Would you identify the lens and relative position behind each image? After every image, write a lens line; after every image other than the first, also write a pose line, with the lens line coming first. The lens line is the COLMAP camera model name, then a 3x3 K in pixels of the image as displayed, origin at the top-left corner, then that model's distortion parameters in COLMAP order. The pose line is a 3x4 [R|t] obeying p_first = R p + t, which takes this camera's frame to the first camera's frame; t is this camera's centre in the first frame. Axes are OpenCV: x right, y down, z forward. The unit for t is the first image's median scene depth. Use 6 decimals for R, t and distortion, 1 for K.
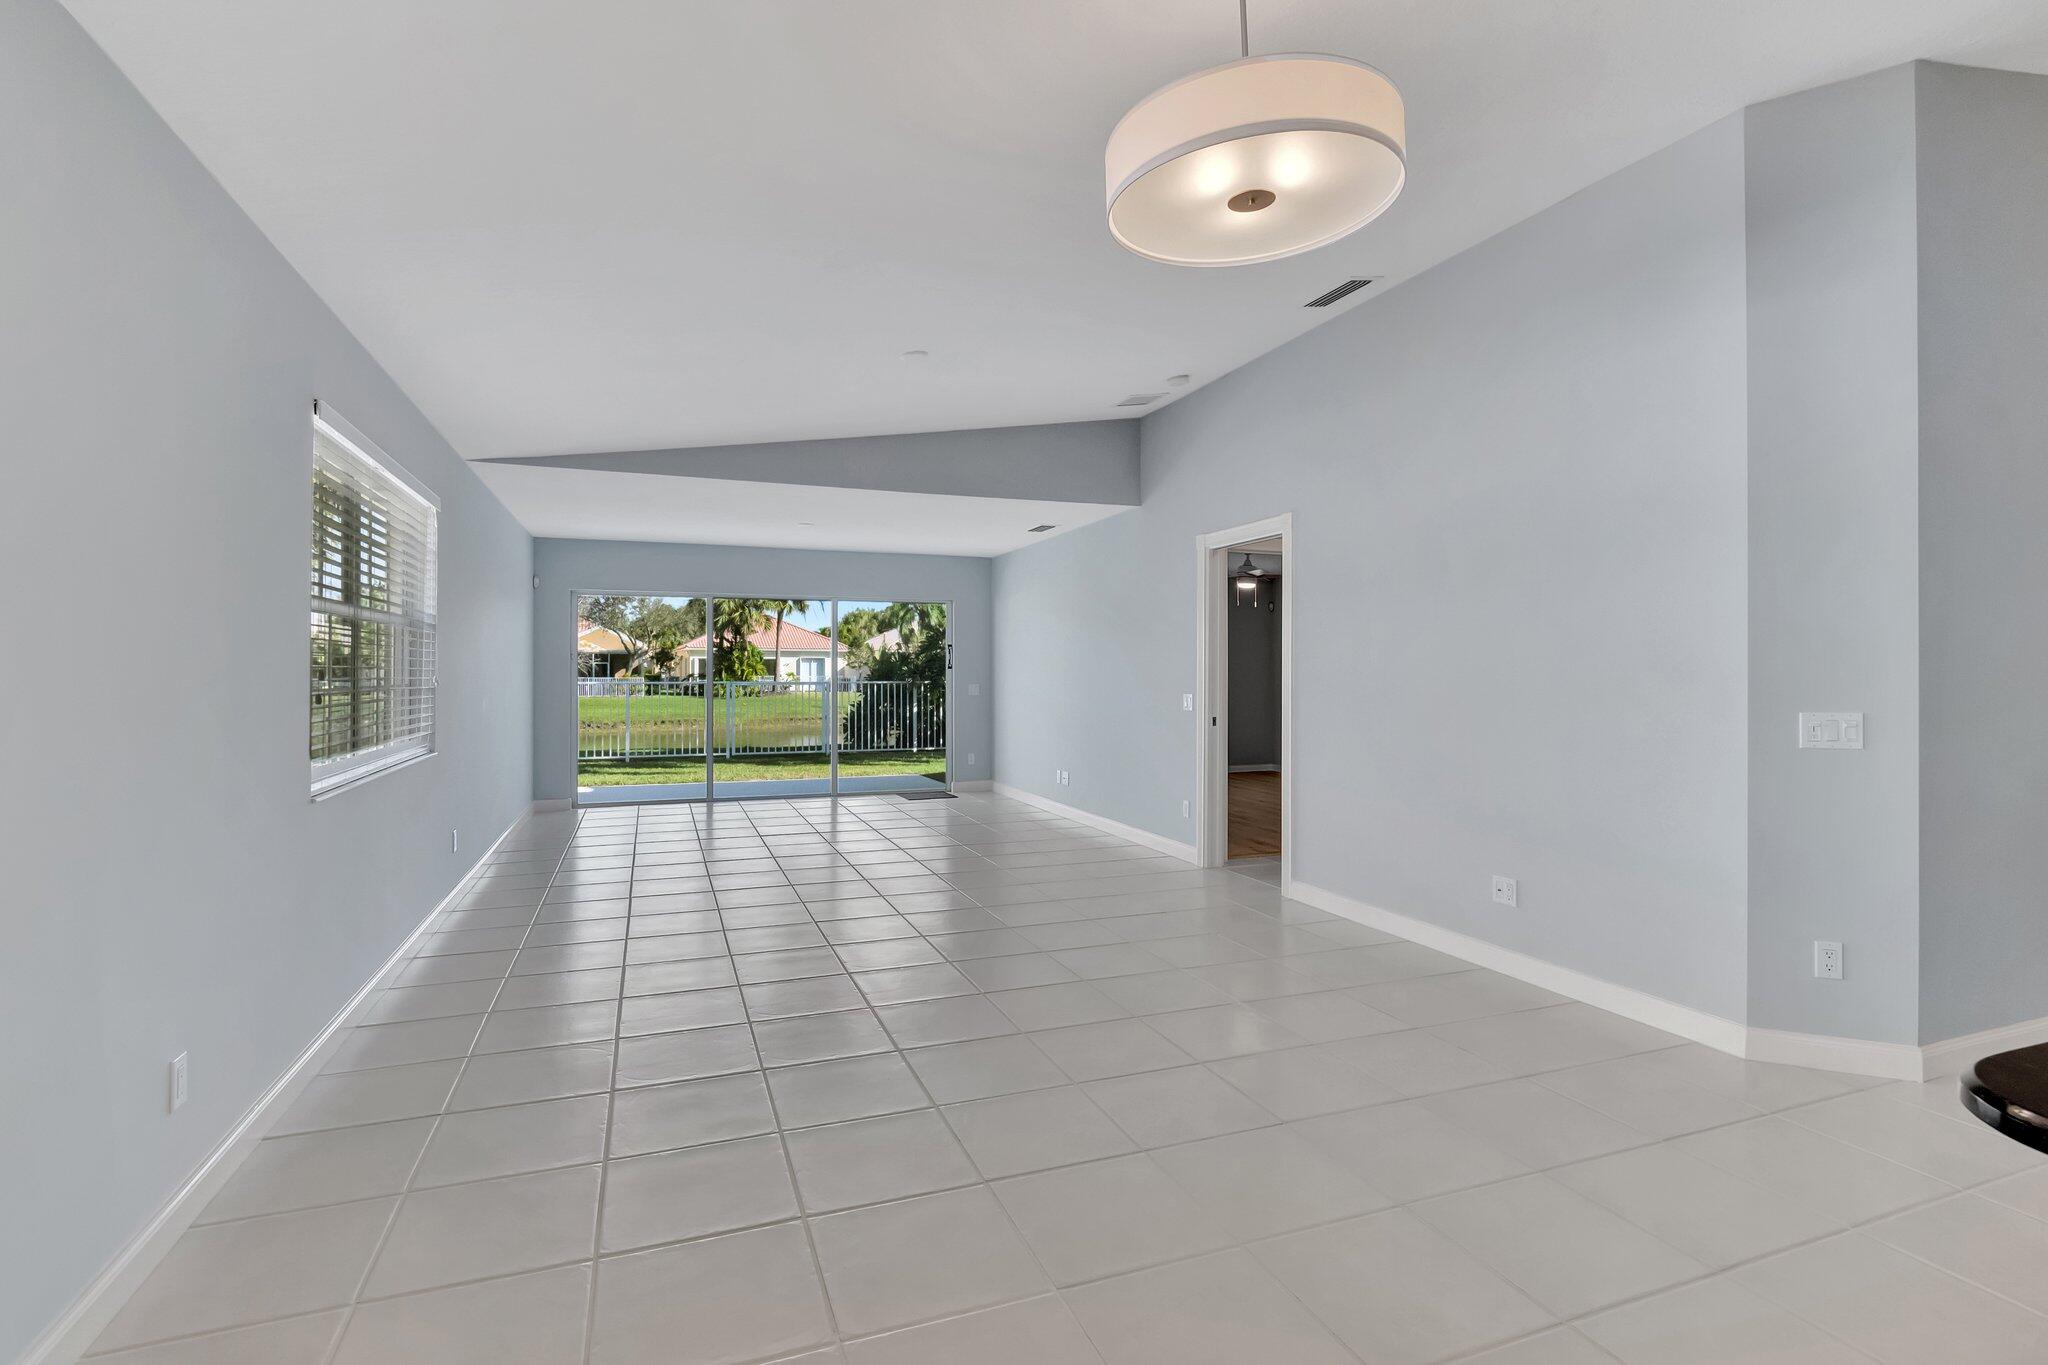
lens RADIAL K [[966.2, 0, 1018.9], [0, 966.2, 676.6], [0, 0, 1]] dist [0.000127, 0.000046]
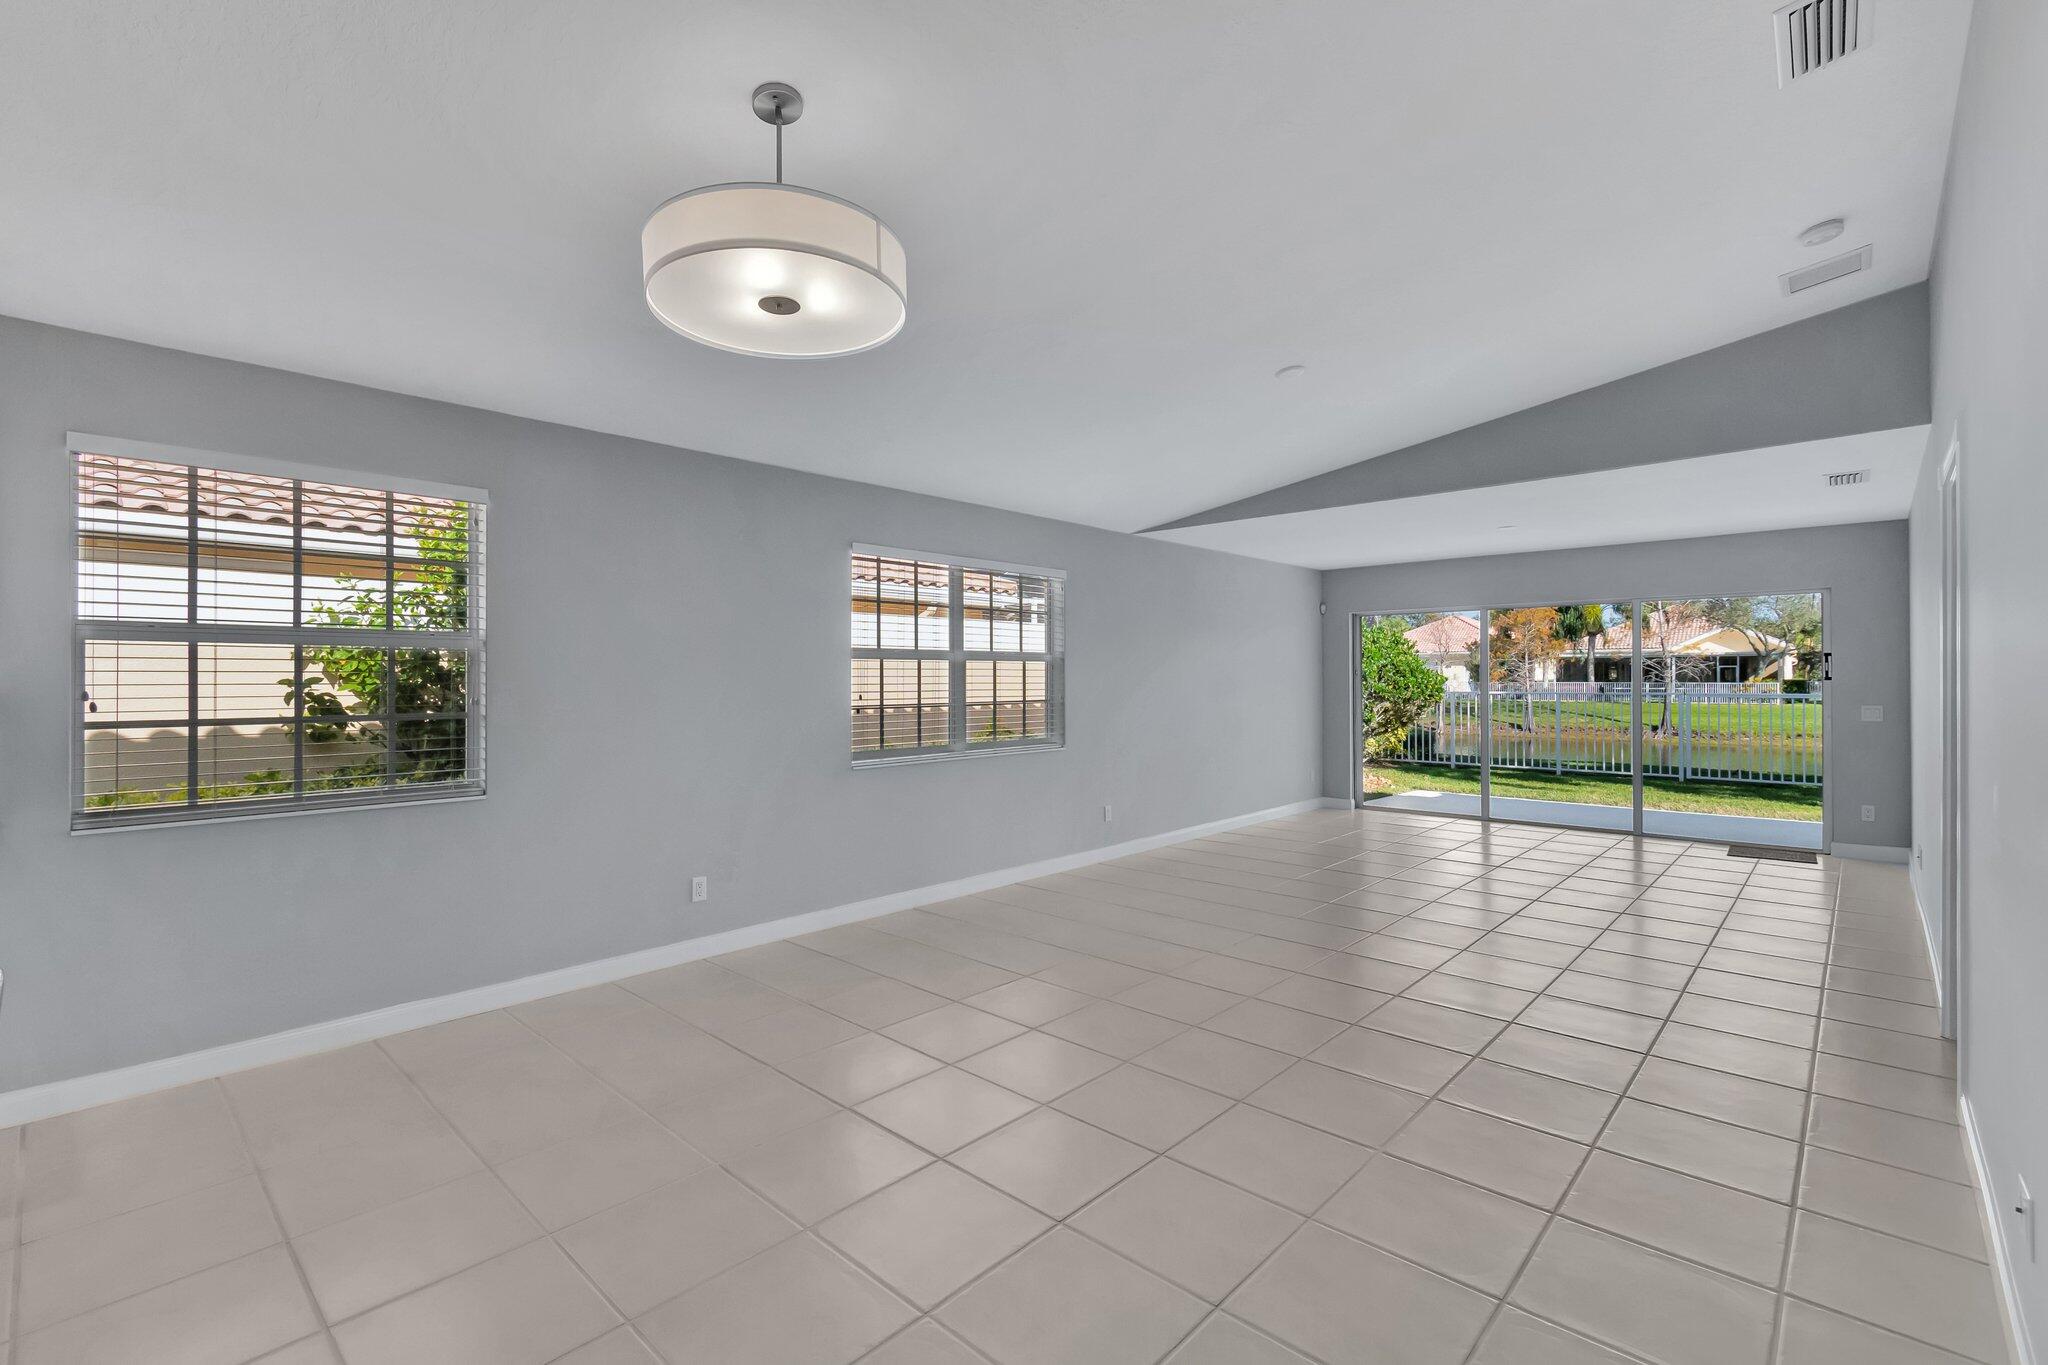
lens RADIAL K [[909.0, 0, 1008.9], [0, 909.0, 677.1], [0, 0, 1]] dist [0.004171, 0.000503]
pose [[0.435814, -0.002758, -0.900032, 0.148444], [0.000064, 0.999995, -0.003034, -0.005730], [0.900037, 0.001265, 0.435812, 0.086594]]
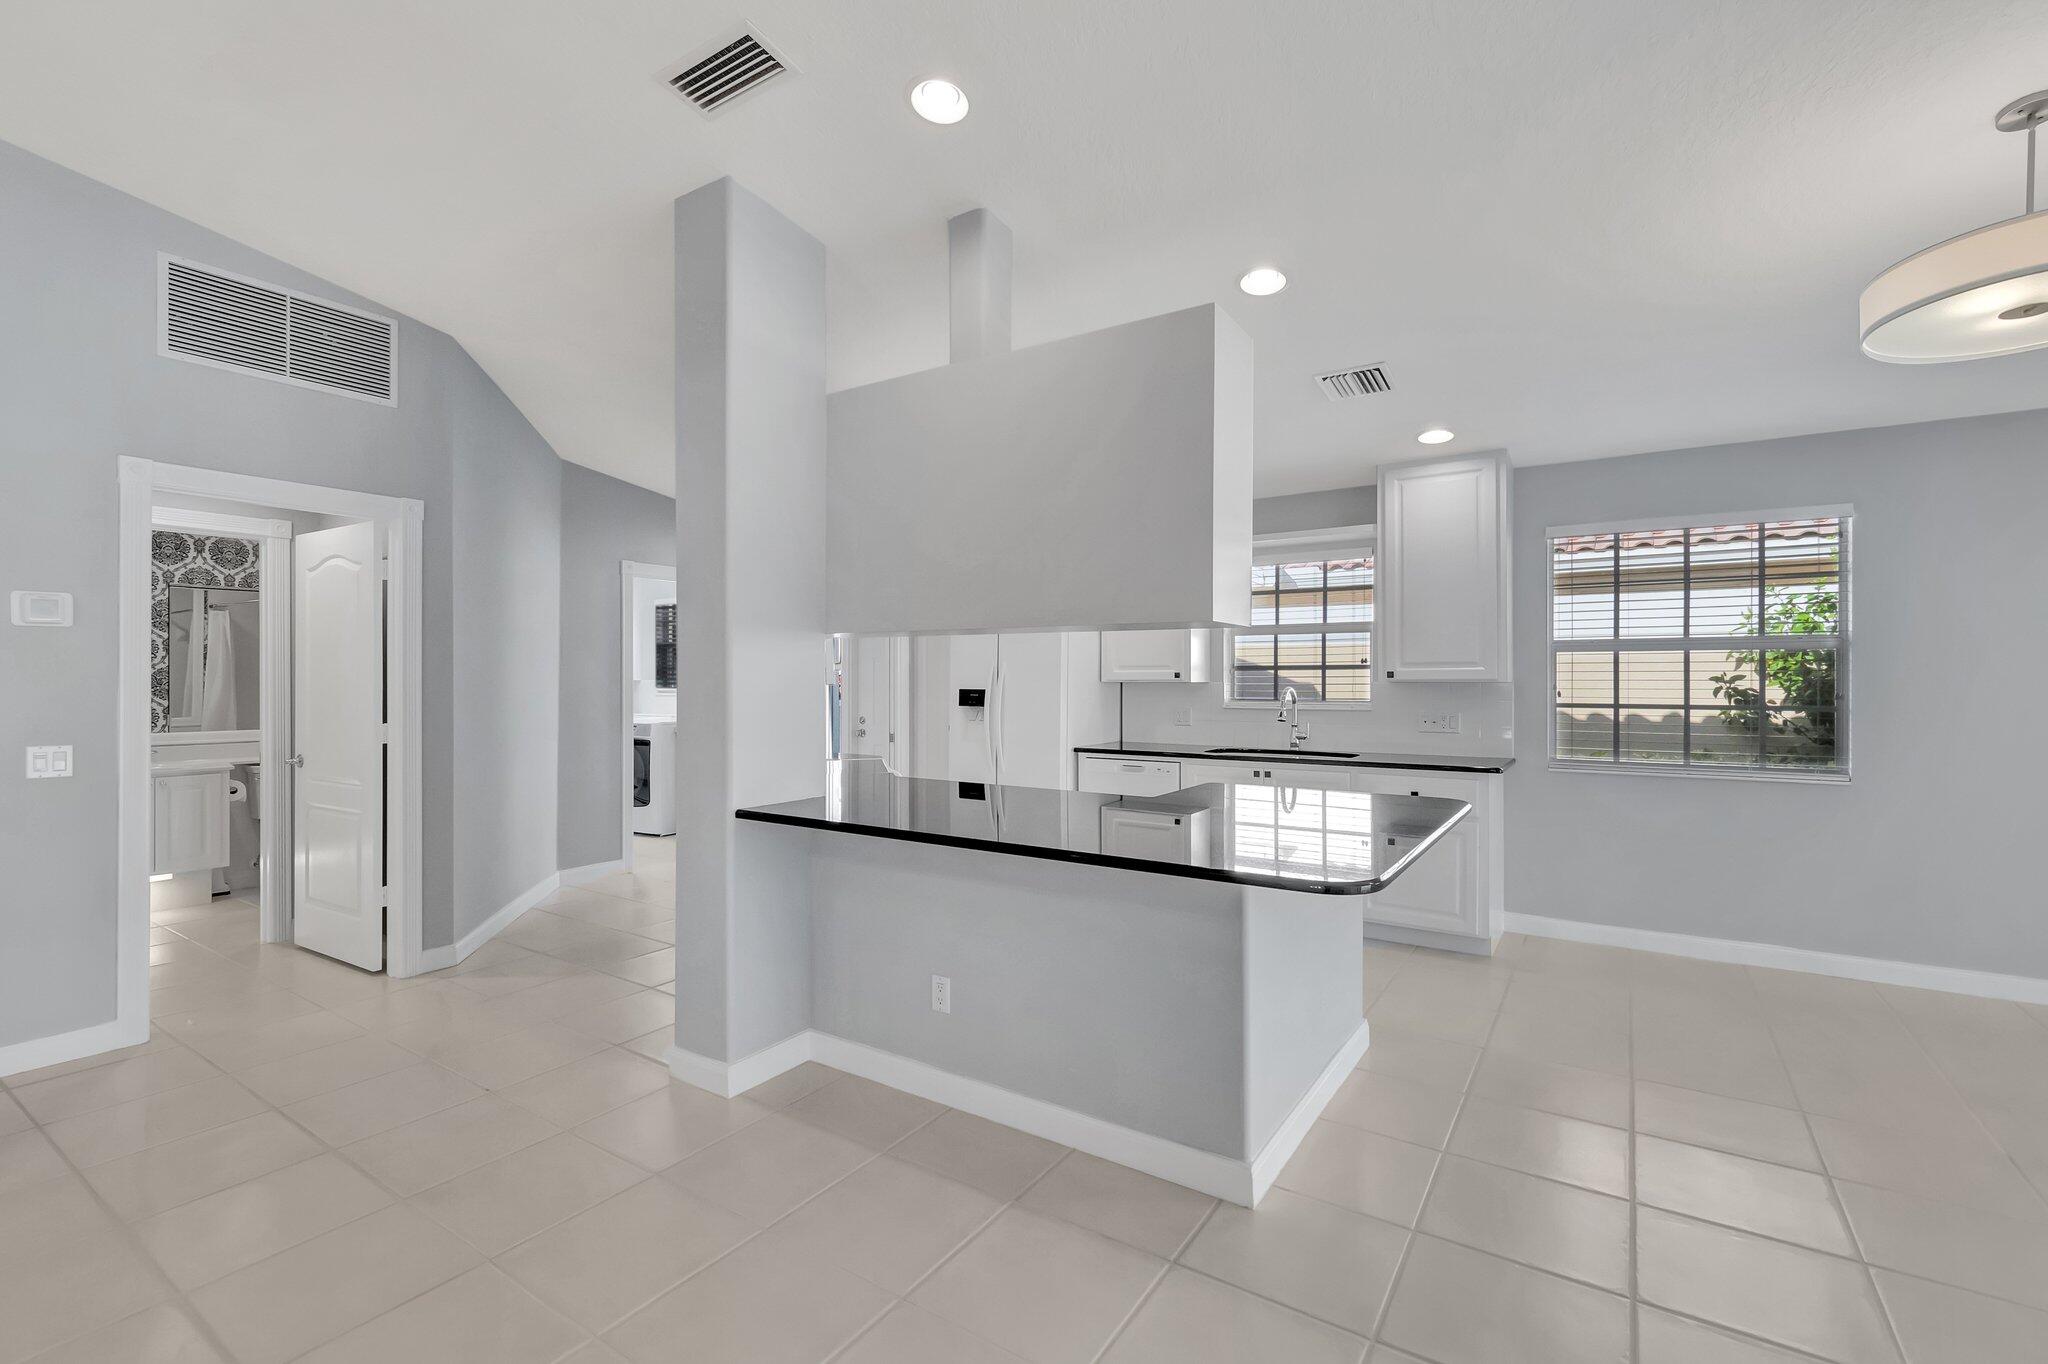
lens RADIAL K [[909.0, 0, 1008.9], [0, 909.0, 676.6], [0, 0, 1]] dist [0.004171, 0.000503]
pose [[-0.819929, 0.000305, -0.572465, 0.217388], [0.001296, 0.999998, -0.001323, -0.005793], [0.572464, -0.001826, -0.819928, 0.139450]]
